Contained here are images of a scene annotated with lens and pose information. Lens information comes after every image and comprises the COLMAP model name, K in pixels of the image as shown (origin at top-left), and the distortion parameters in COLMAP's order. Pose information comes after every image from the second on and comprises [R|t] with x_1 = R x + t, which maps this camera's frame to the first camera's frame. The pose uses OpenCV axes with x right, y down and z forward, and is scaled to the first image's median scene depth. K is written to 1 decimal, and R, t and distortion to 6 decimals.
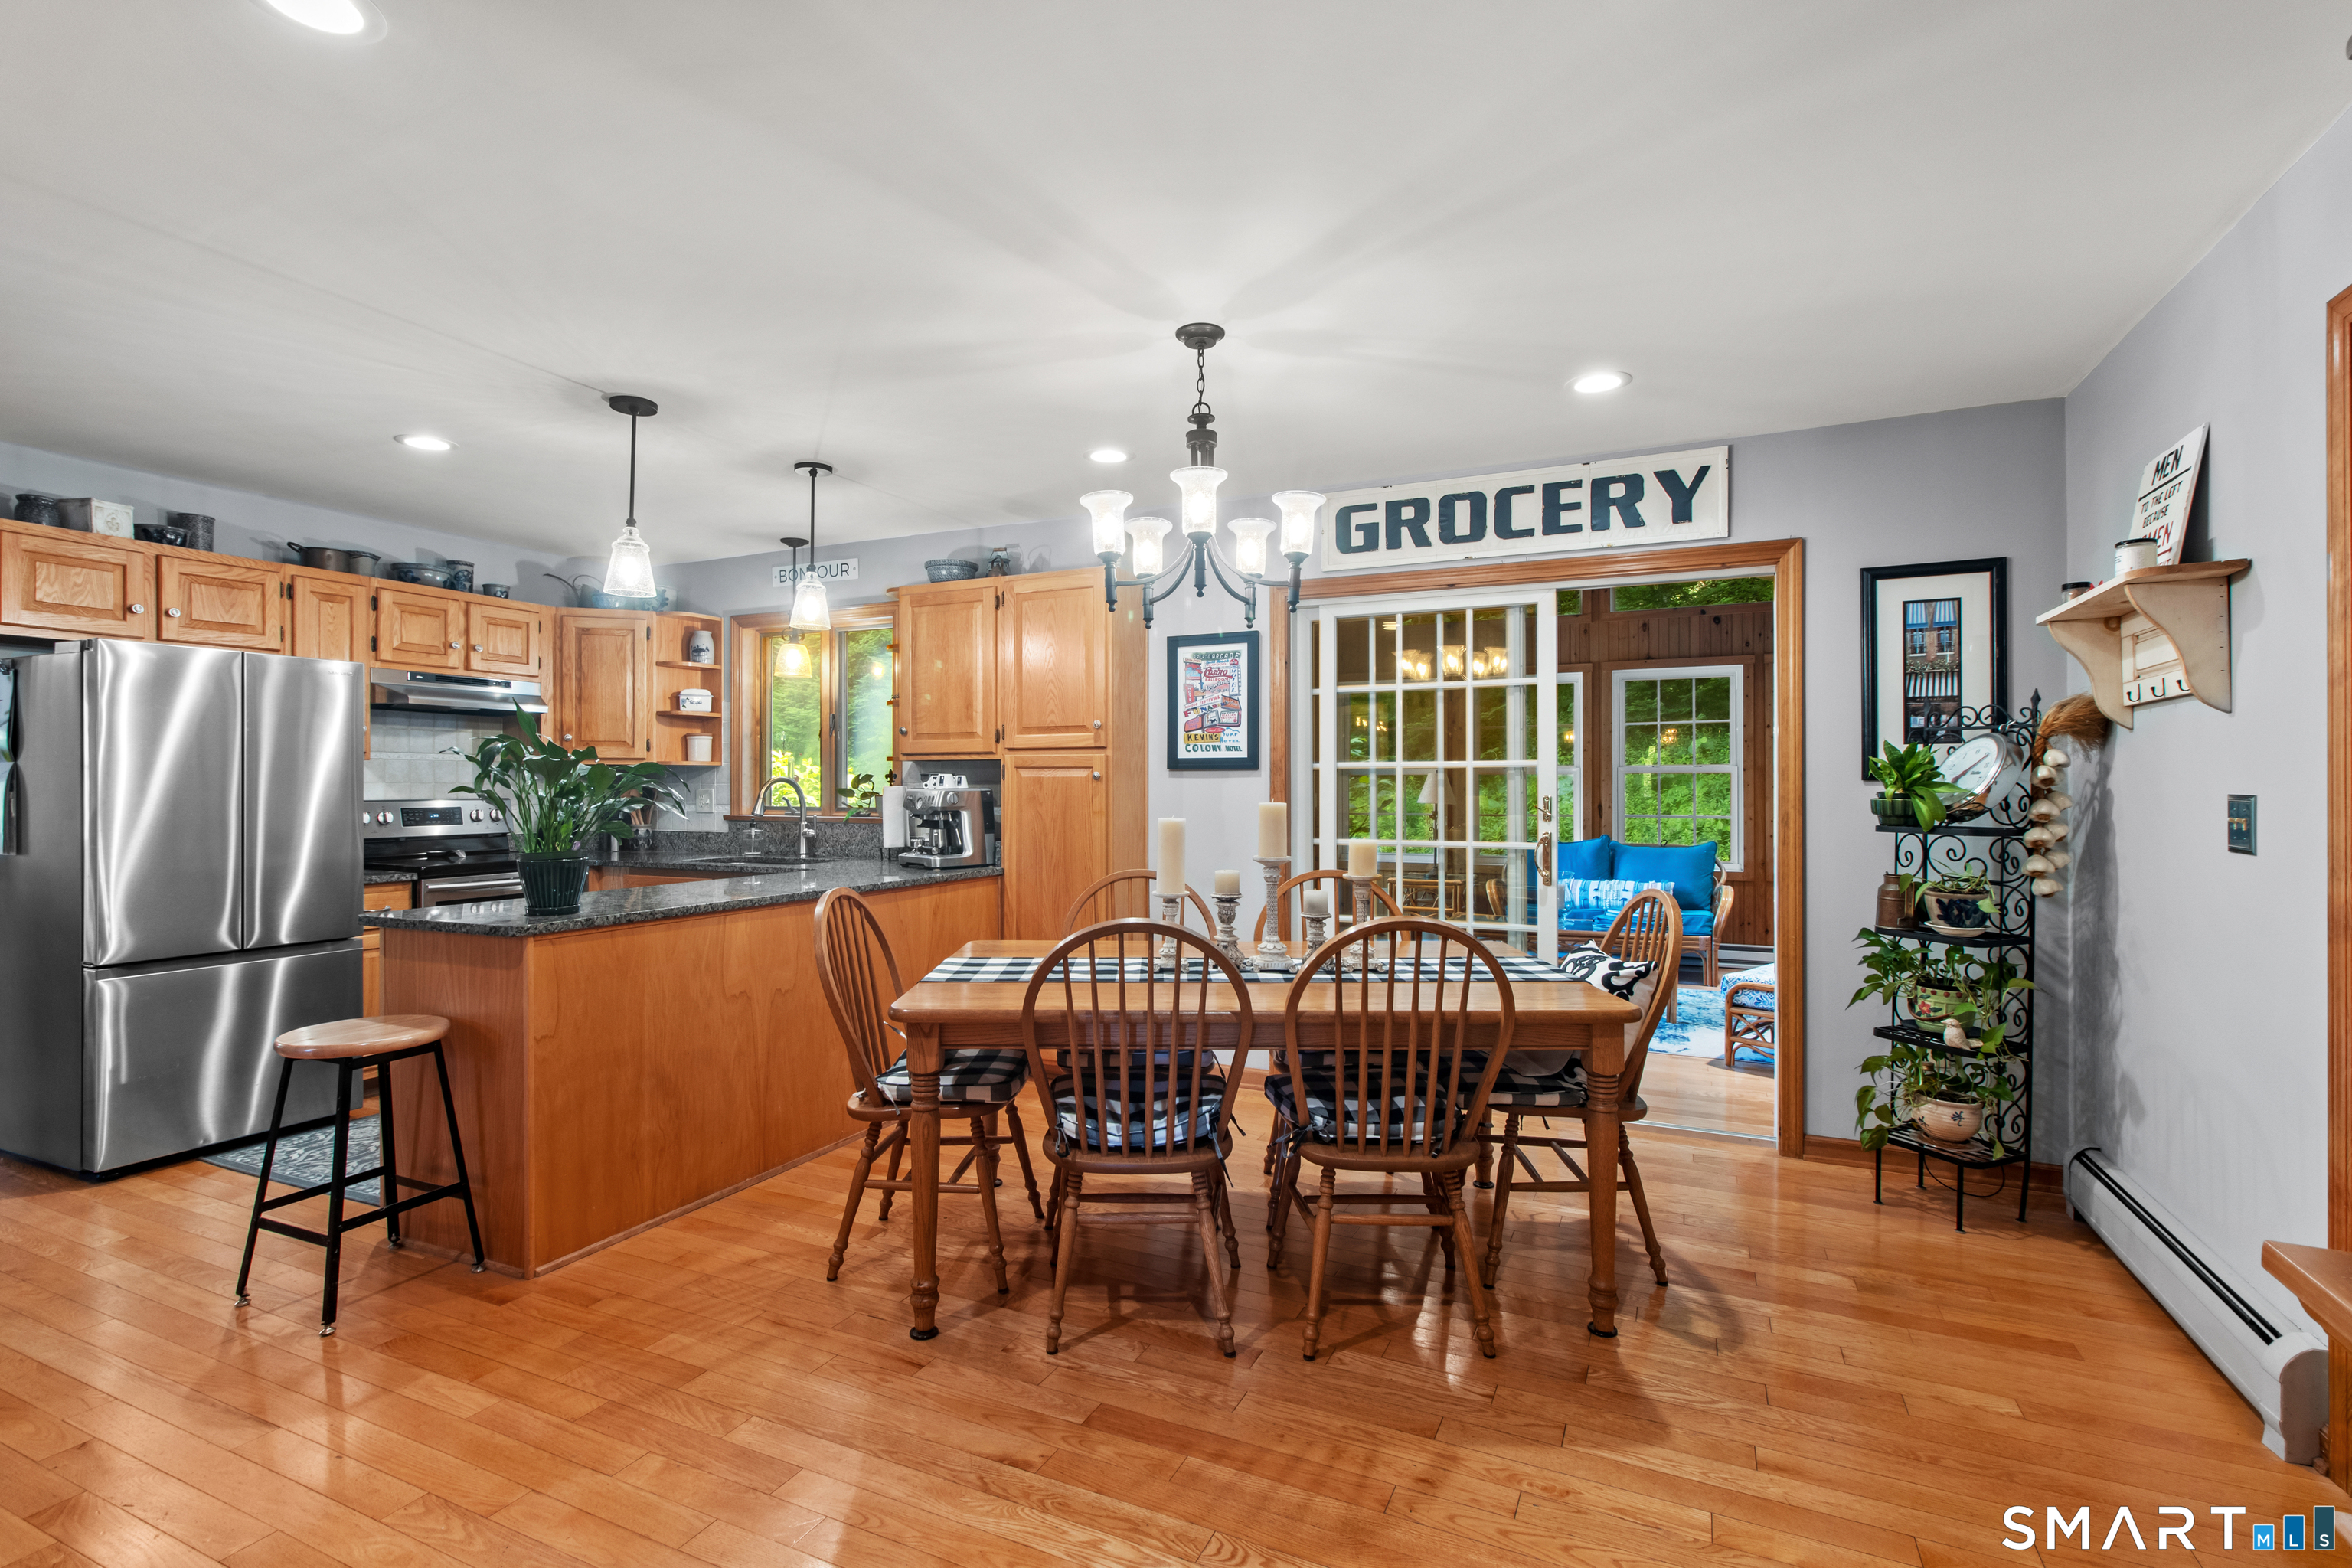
lens RADIAL K [[1096.8, 0, 1172.8], [0, 1096.8, 787.0], [0, 0, 1]] dist [0.001442, -0.000209]
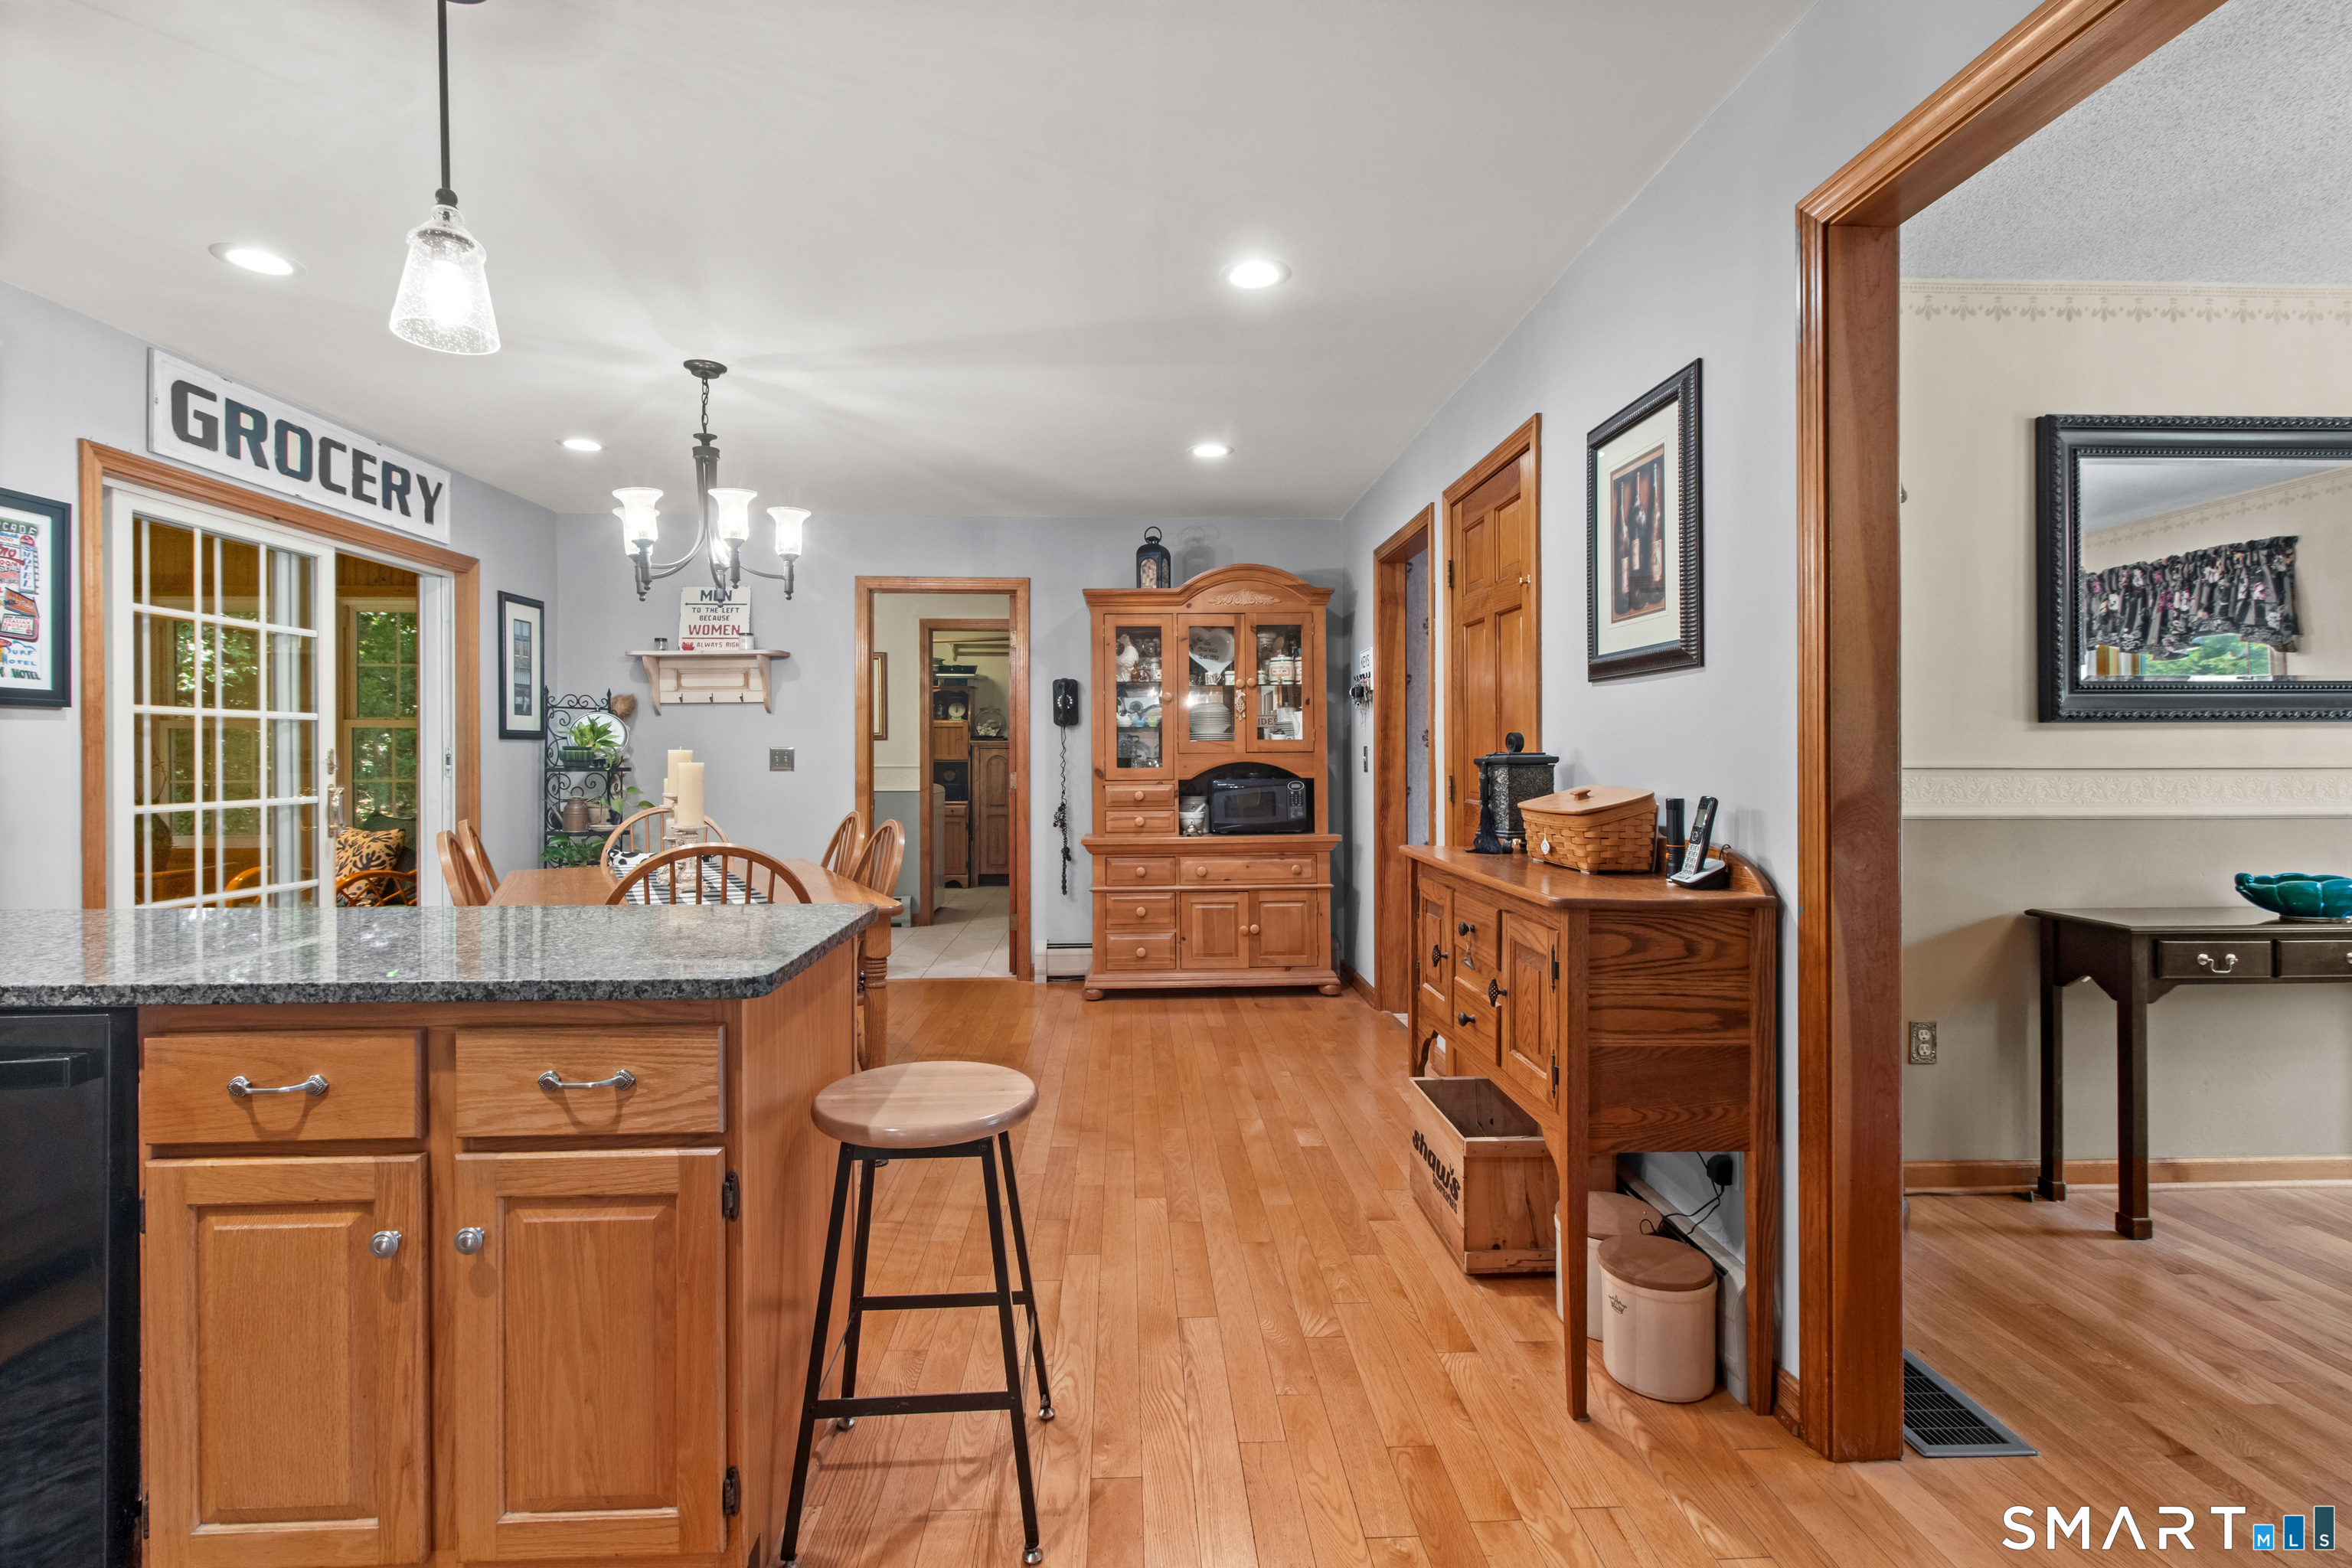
lens RADIAL K [[1096.8, 0, 1175.1], [0, 1096.8, 754.1], [0, 0, 1]] dist [0.001442, -0.000209]
pose [[-0.468790, 0.002528, 0.883306, -0.892934], [0.003649, 0.999993, -0.000926, 0.015776], [-0.883302, 0.002789, -0.468796, 0.760151]]
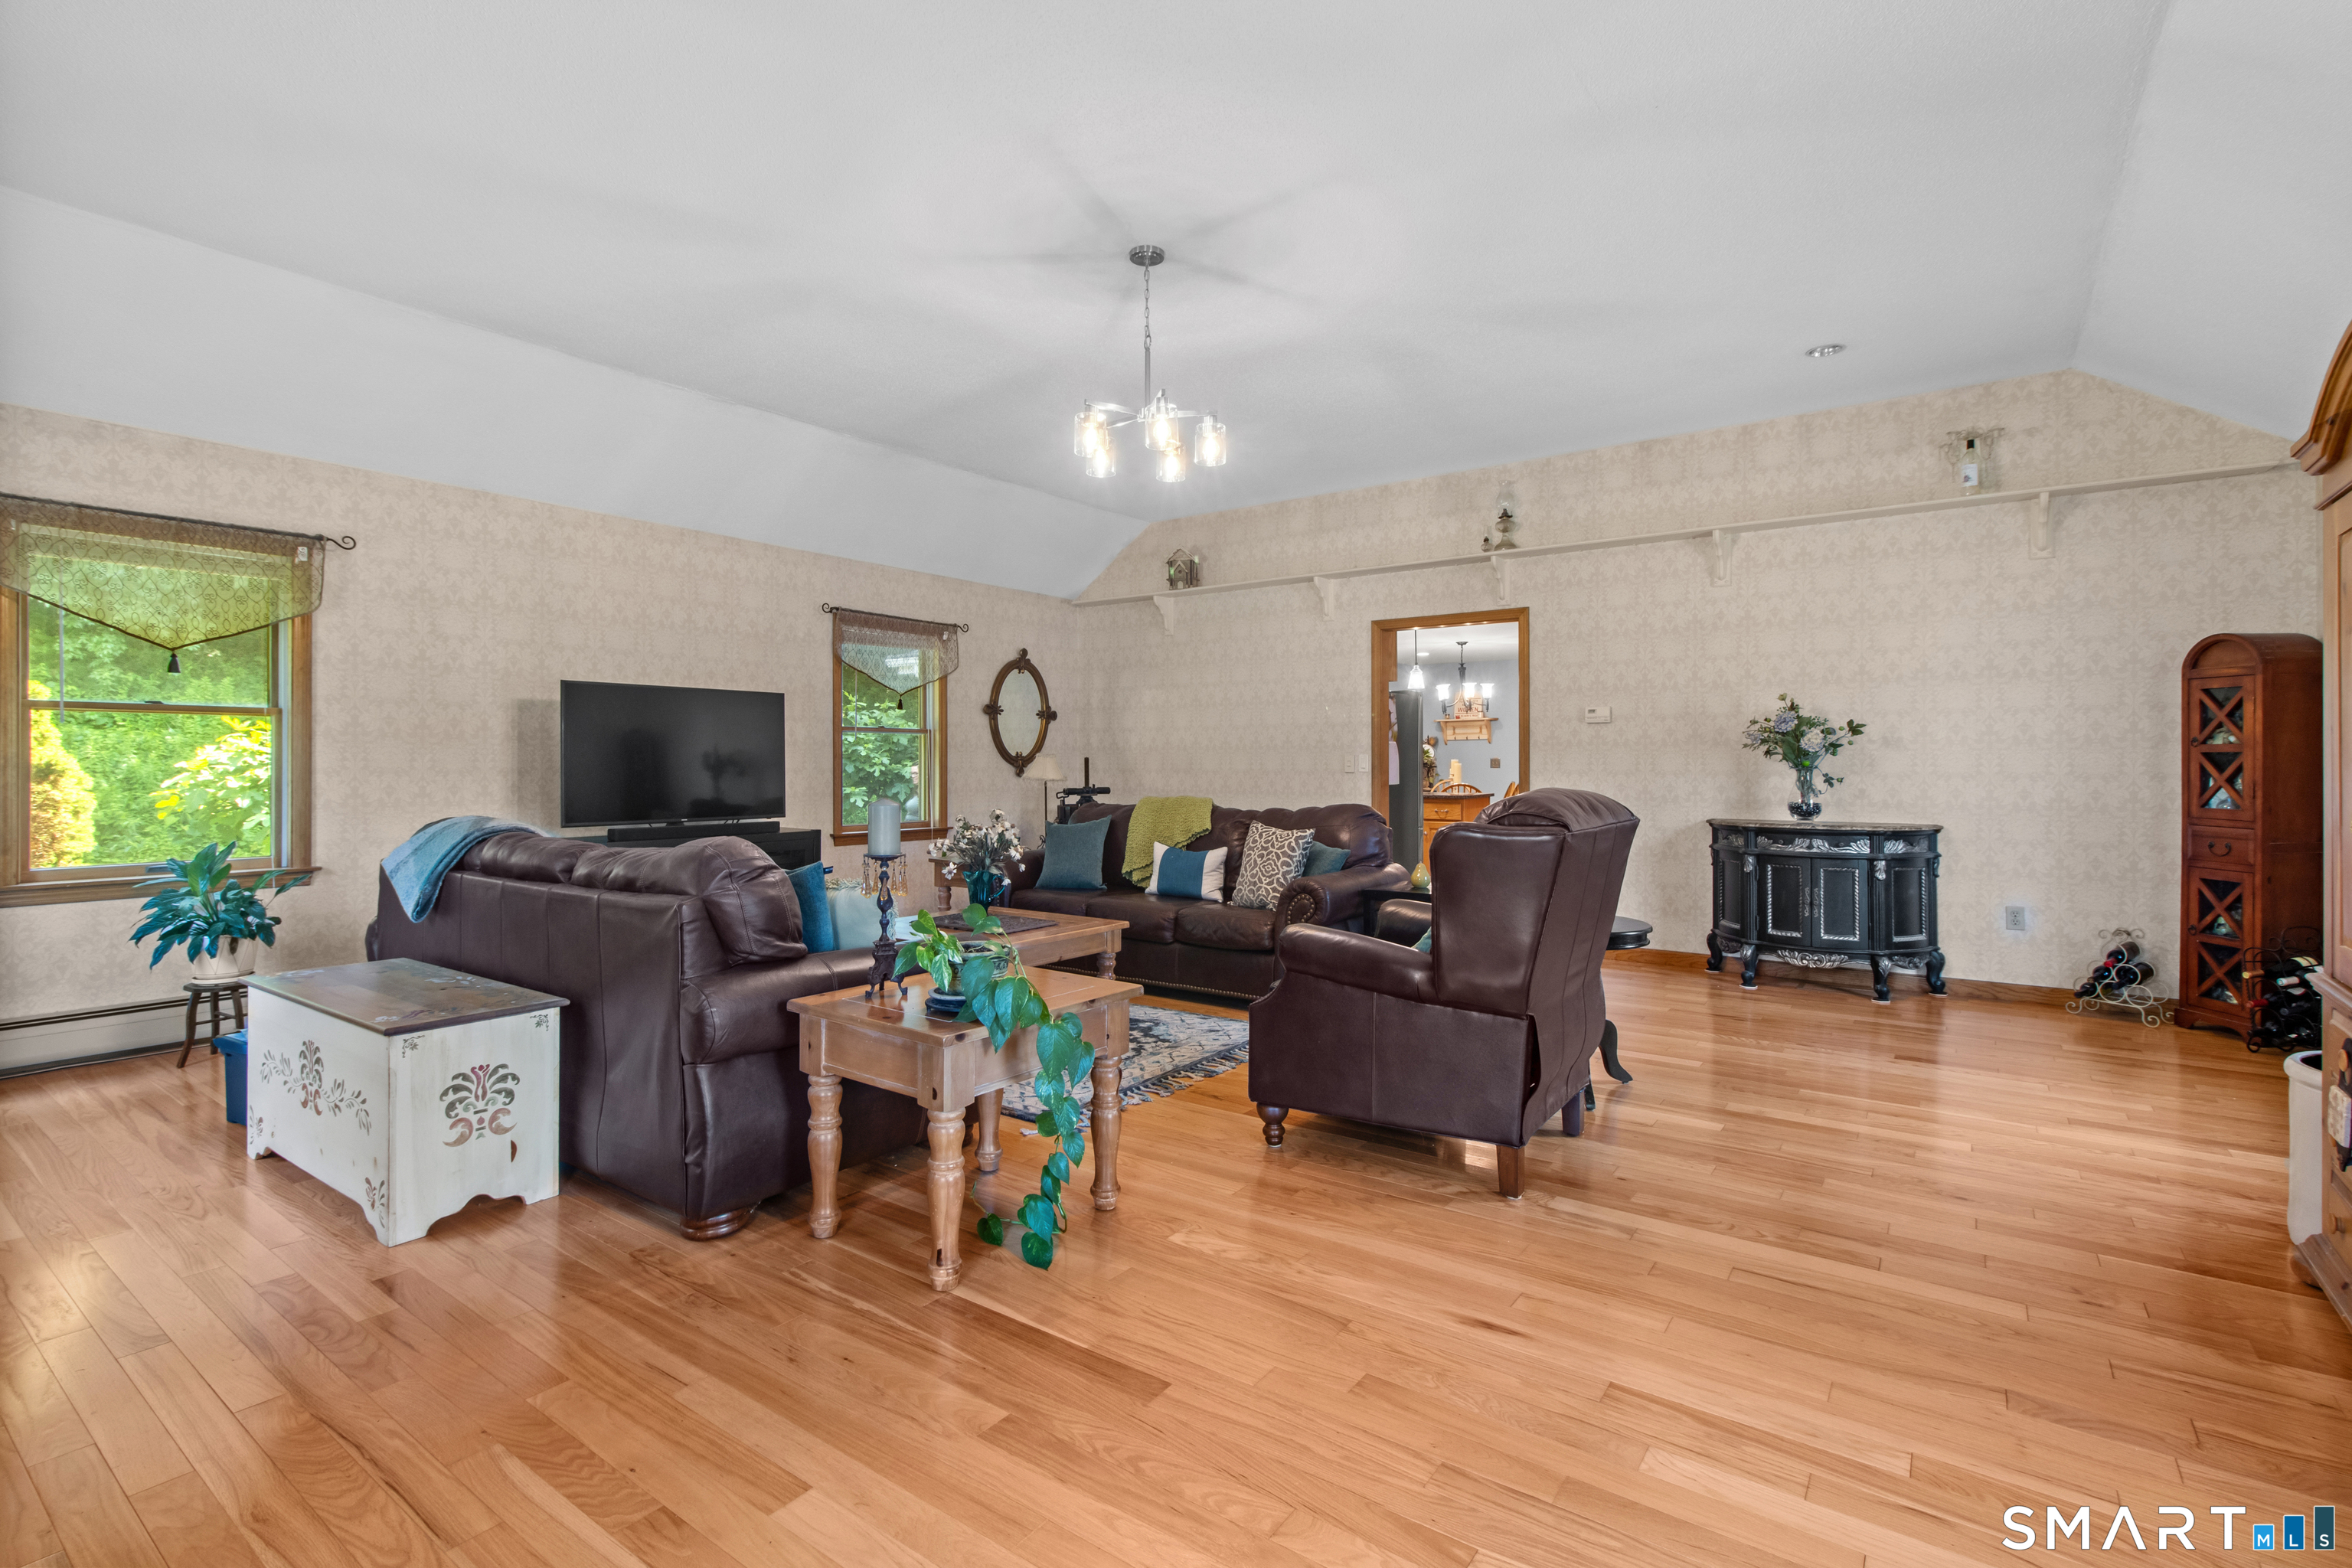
lens RADIAL K [[1096.8, 0, 1170.1], [0, 1096.8, 772.7], [0, 0, 1]] dist [0.001442, -0.000209]
pose [[0.189869, -0.003335, 0.981804, -2.820588], [0.000644, 0.999994, 0.003273, 0.036300], [-0.981809, 0.000011, 0.189870, 0.879872]]
